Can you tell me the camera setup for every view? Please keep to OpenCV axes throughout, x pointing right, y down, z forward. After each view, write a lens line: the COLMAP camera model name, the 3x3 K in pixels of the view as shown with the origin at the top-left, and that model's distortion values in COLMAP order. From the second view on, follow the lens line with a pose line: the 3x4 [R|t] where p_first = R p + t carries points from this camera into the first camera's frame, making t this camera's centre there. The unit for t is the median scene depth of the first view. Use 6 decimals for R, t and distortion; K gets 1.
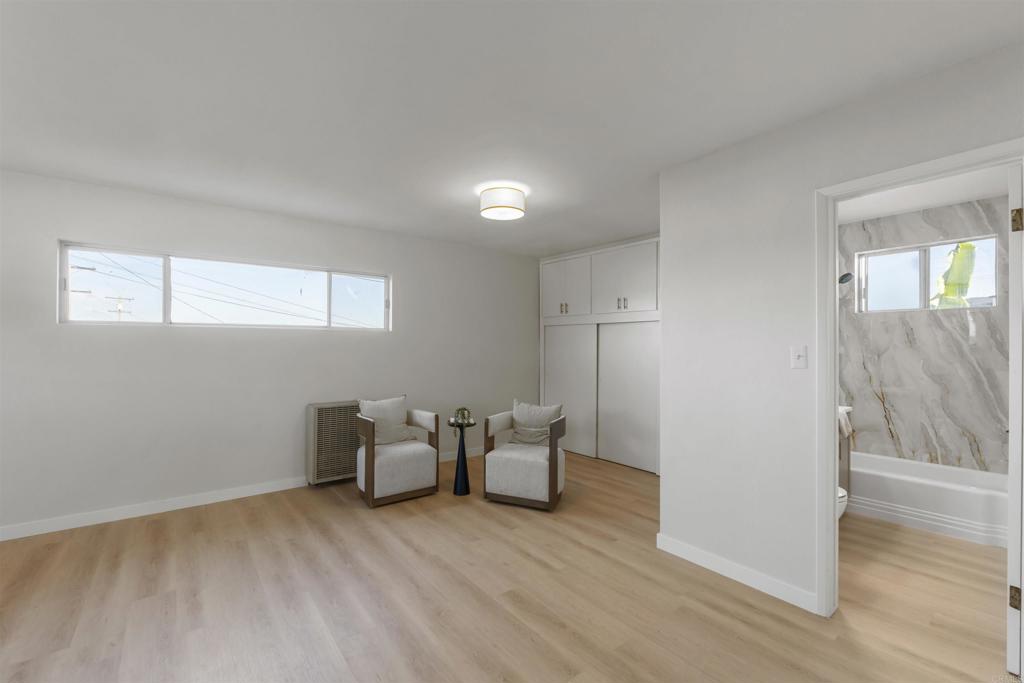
lens RADIAL K [[437.7, 0, 512.8], [0, 437.7, 345.9], [0, 0, 1]] dist [-0.002472, 0.000154]
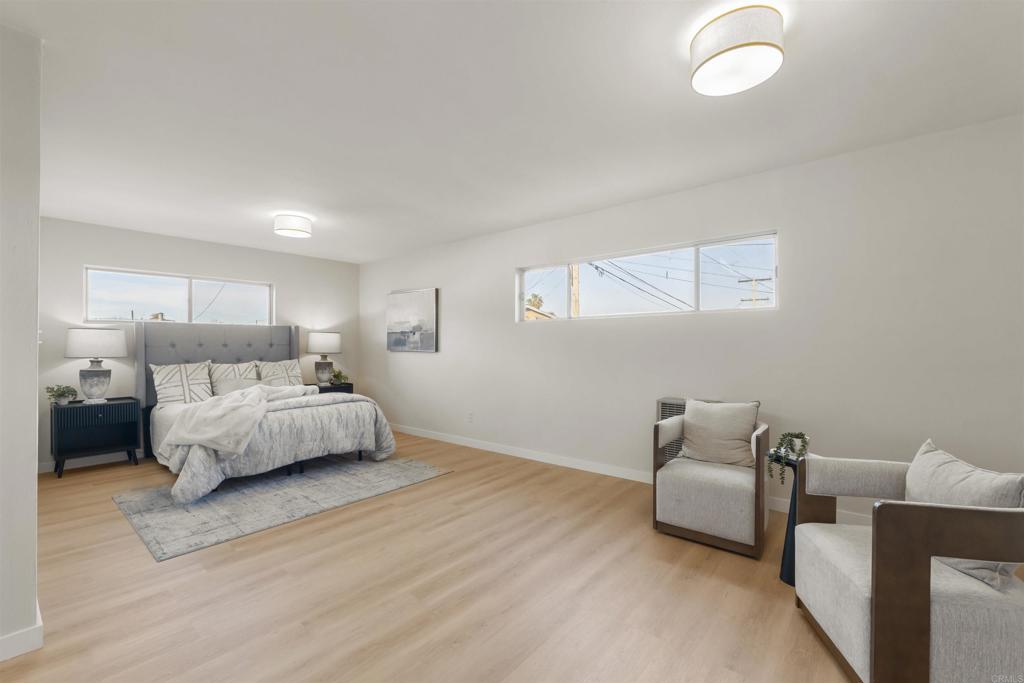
lens RADIAL K [[437.7, 0, 512.8], [0, 437.7, 345.9], [0, 0, 1]] dist [-0.002472, 0.000154]
pose [[0.210246, -0.002003, -0.977646, 0.439616], [0.001434, 0.999997, -0.001740, 0.033391], [0.977647, -0.001036, 0.210249, 0.615624]]
